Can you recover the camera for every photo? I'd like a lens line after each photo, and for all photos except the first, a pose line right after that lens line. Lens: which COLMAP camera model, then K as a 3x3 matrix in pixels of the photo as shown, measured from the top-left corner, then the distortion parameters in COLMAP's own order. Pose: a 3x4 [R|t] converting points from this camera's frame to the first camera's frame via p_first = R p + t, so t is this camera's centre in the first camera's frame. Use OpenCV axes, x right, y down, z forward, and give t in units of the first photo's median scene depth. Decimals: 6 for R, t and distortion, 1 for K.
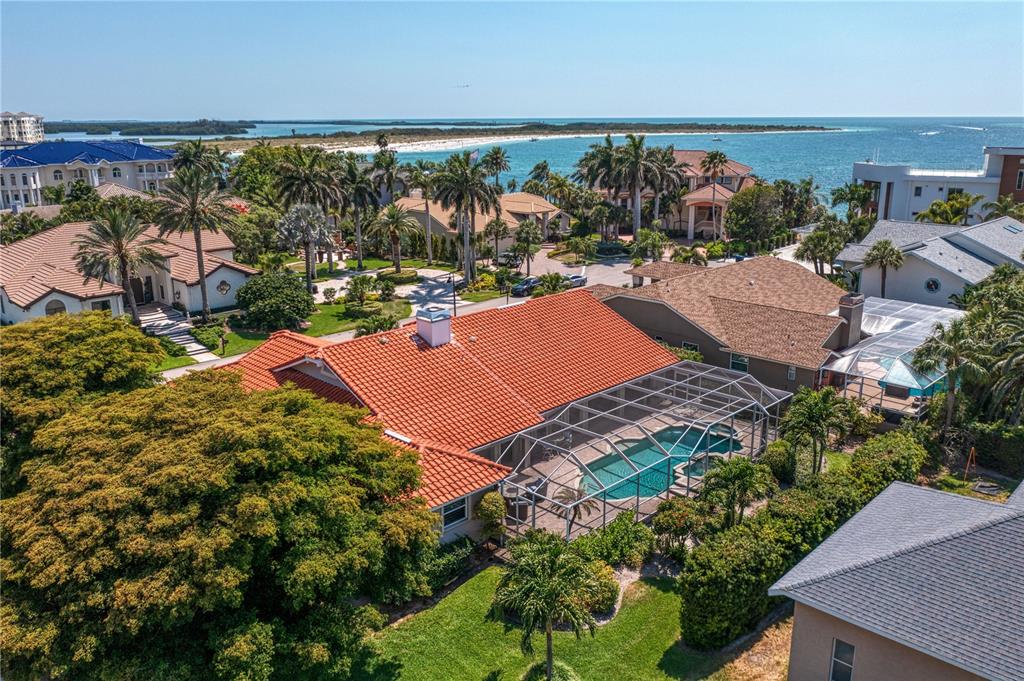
lens RADIAL K [[812.9, 0, 511.6], [0, 812.9, 343.8], [0, 0, 1]] dist [-0.020629, -0.001894]
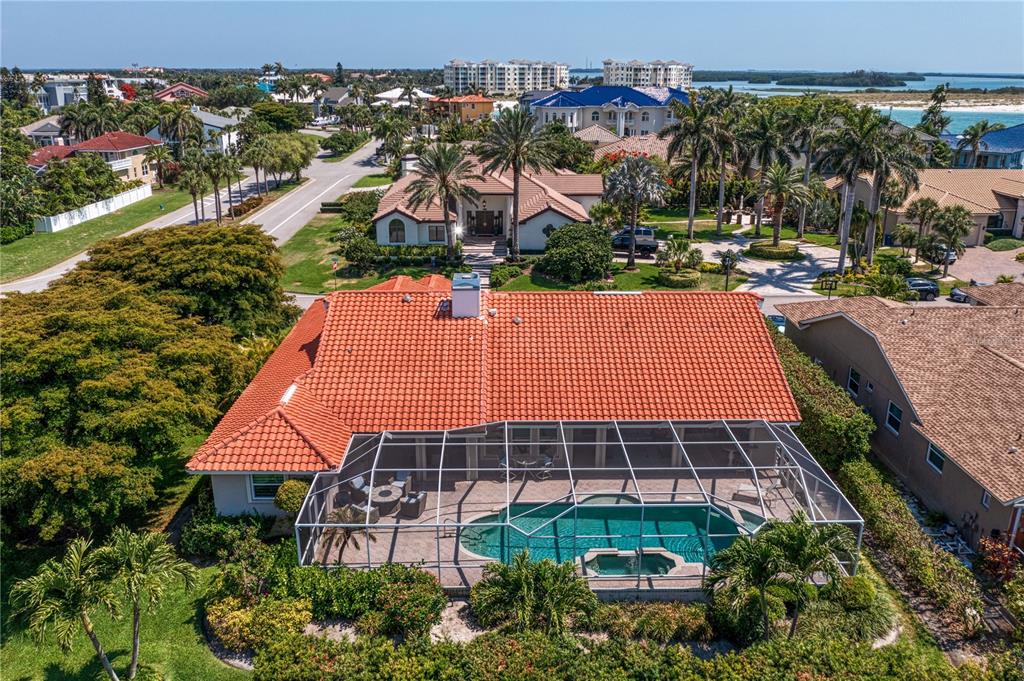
lens RADIAL K [[812.9, 0, 510.7], [0, 812.9, 338.2], [0, 0, 1]] dist [-0.020629, -0.001894]
pose [[0.711547, 0.225086, -0.665610, 0.136114], [-0.192314, 0.973516, 0.123622, -0.023794], [0.675808, 0.040043, 0.735989, 0.098435]]
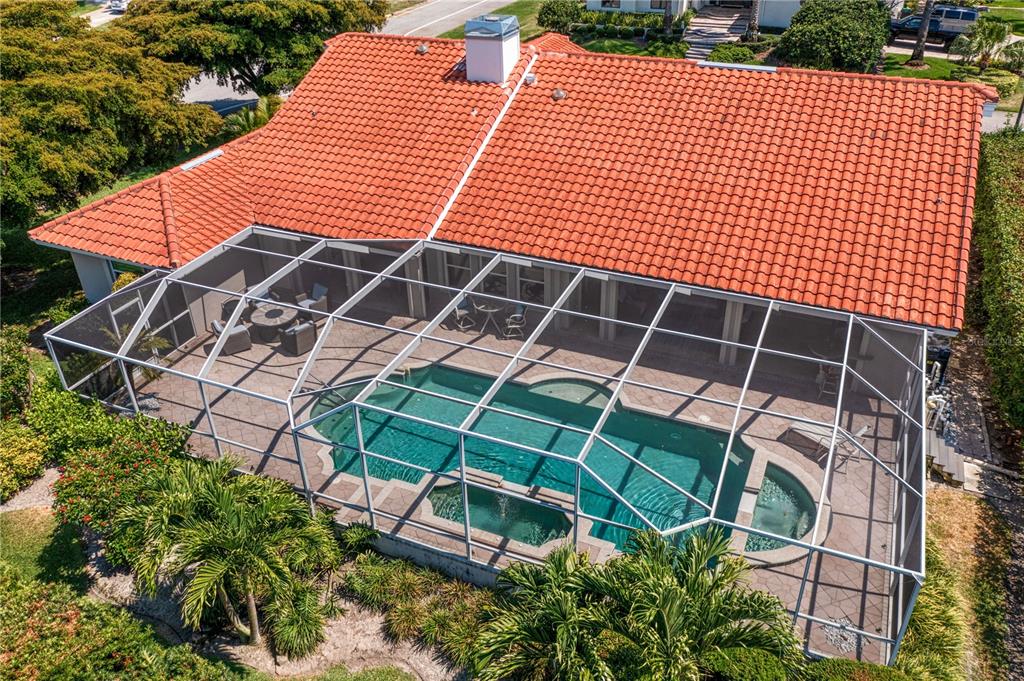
lens RADIAL K [[812.9, 0, 513.4], [0, 812.9, 337.5], [0, 0, 1]] dist [-0.020629, -0.001894]
pose [[0.357460, 0.486897, -0.796965, 0.122776], [-0.233580, 0.872836, 0.428482, -0.023770], [0.904247, 0.032990, 0.425734, 0.194289]]
